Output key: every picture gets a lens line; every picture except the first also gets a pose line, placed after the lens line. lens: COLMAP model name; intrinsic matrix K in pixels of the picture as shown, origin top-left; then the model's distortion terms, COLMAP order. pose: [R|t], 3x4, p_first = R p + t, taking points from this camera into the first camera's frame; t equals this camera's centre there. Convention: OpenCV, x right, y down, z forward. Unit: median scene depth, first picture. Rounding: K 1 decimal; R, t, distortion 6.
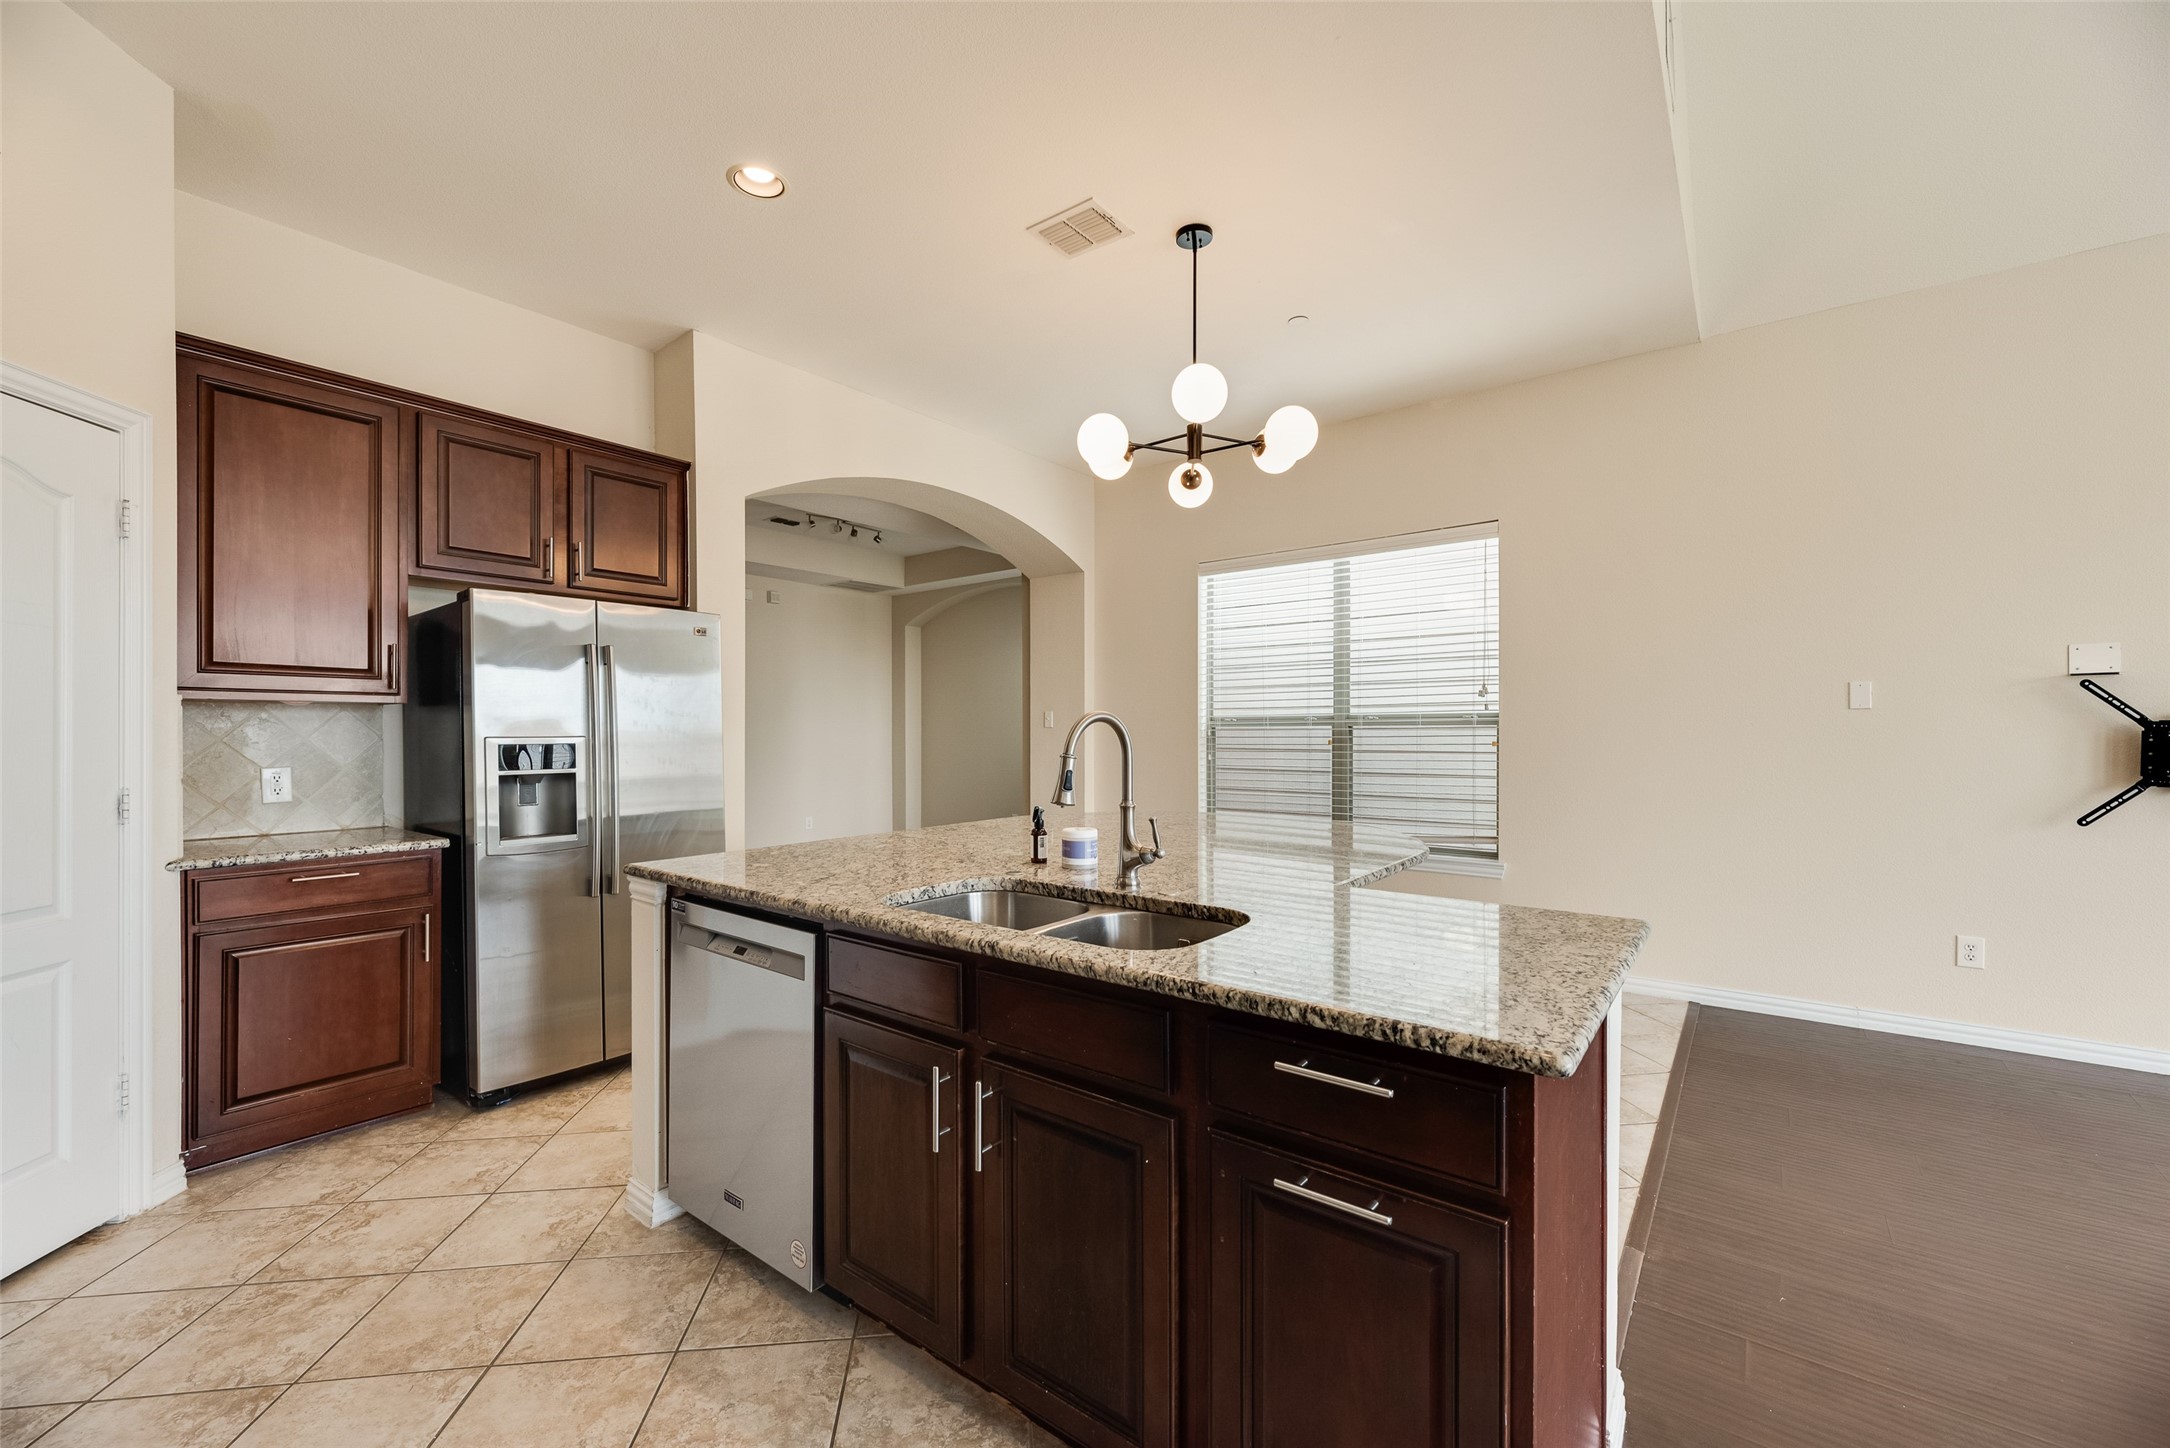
lens RADIAL K [[865.1, 0, 1085.7], [0, 865.1, 730.1], [0, 0, 1]] dist [0.001205, -0.000467]
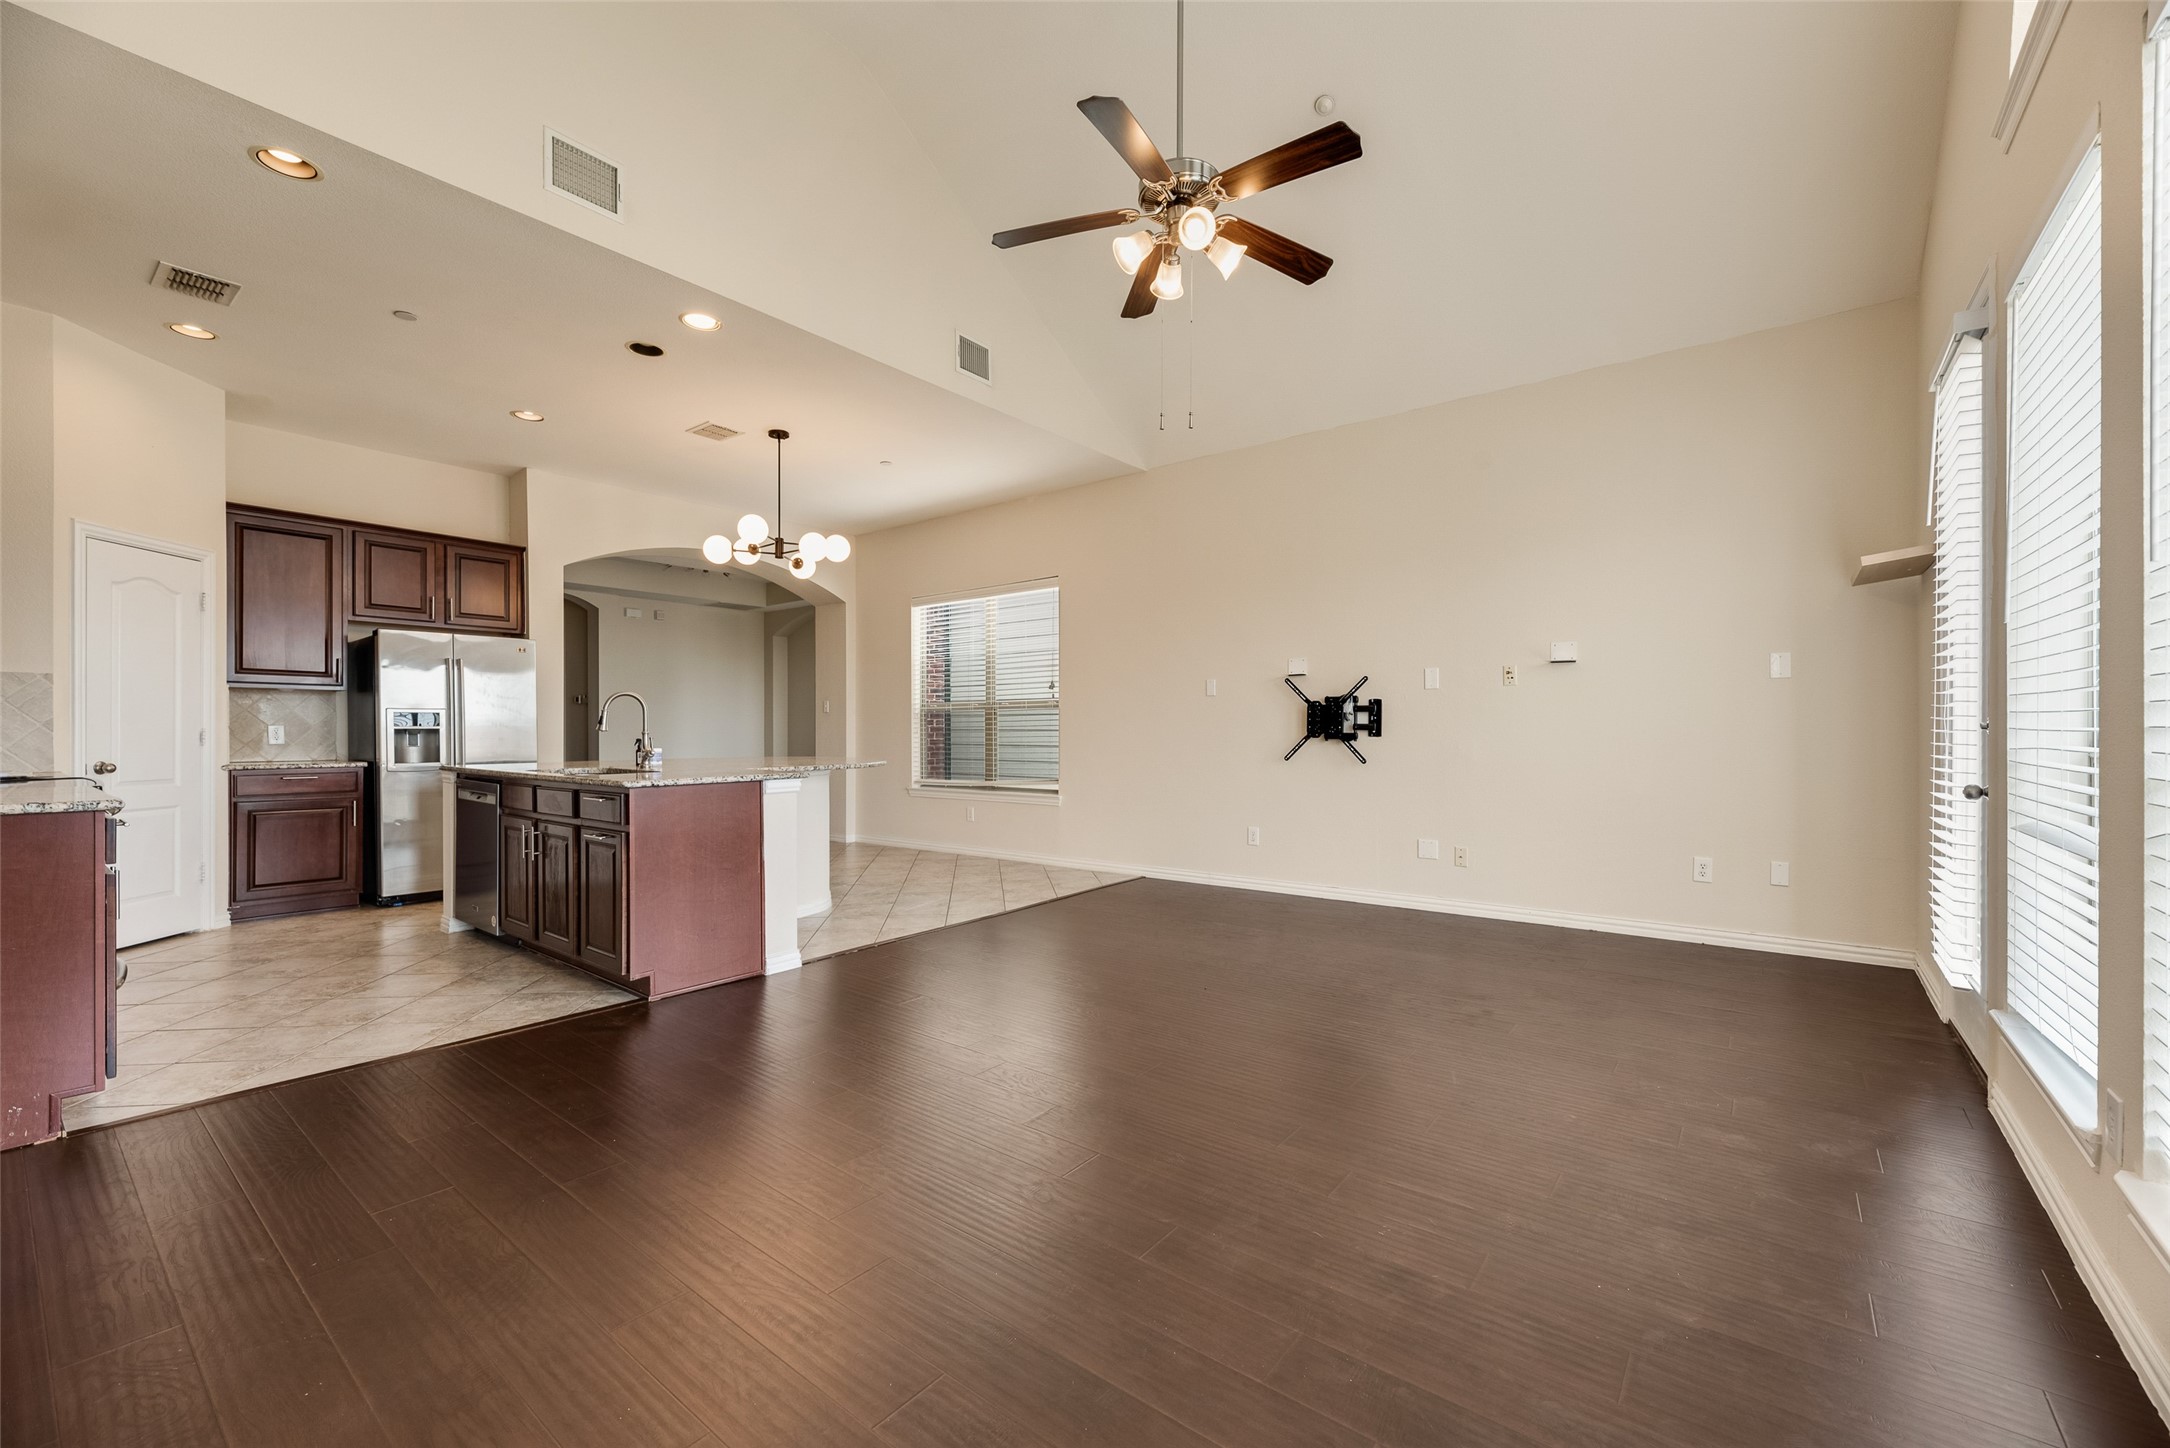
lens RADIAL K [[865.1, 0, 1085.7], [0, 865.1, 730.1], [0, 0, 1]] dist [0.001205, -0.000467]
pose [[0.999970, 0.001580, -0.007554, 0.806083], [-0.001571, 0.999998, 0.001124, 0.049199], [0.007556, -0.001112, 0.999971, -0.833114]]
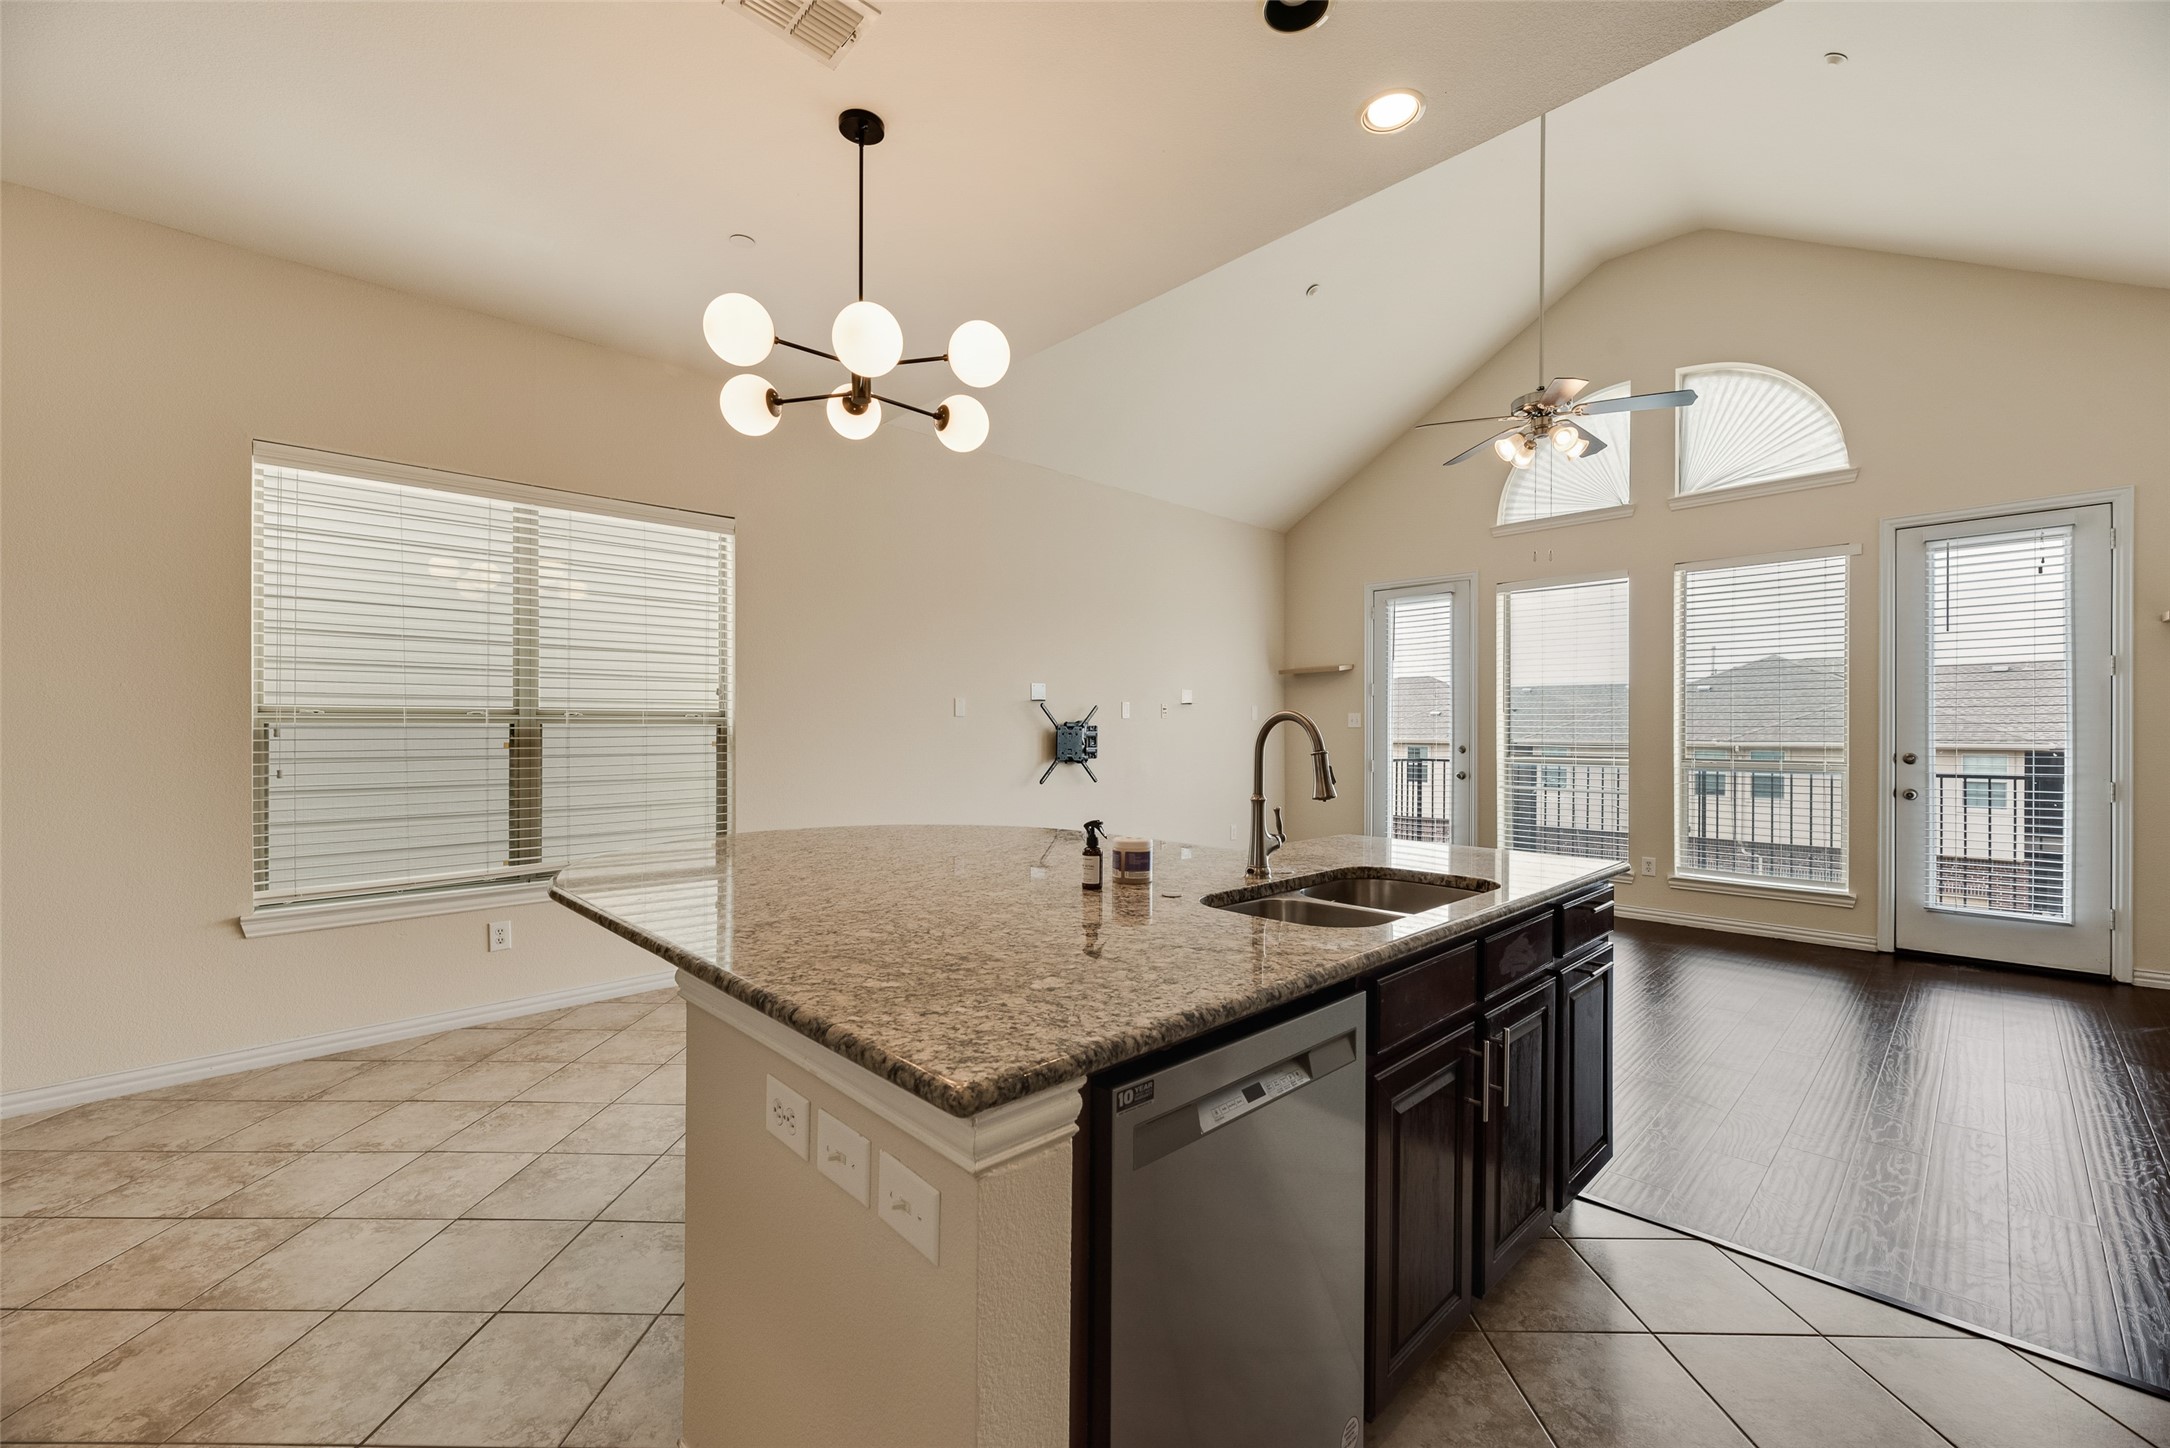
lens RADIAL K [[865.1, 0, 1085.7], [0, 865.1, 730.1], [0, 0, 1]] dist [0.001205, -0.000467]
pose [[0.148675, 0.004583, 0.988875, -0.660775], [-0.001867, 0.999989, -0.004353, 0.005564], [-0.988884, -0.001199, 0.148682, 0.684365]]
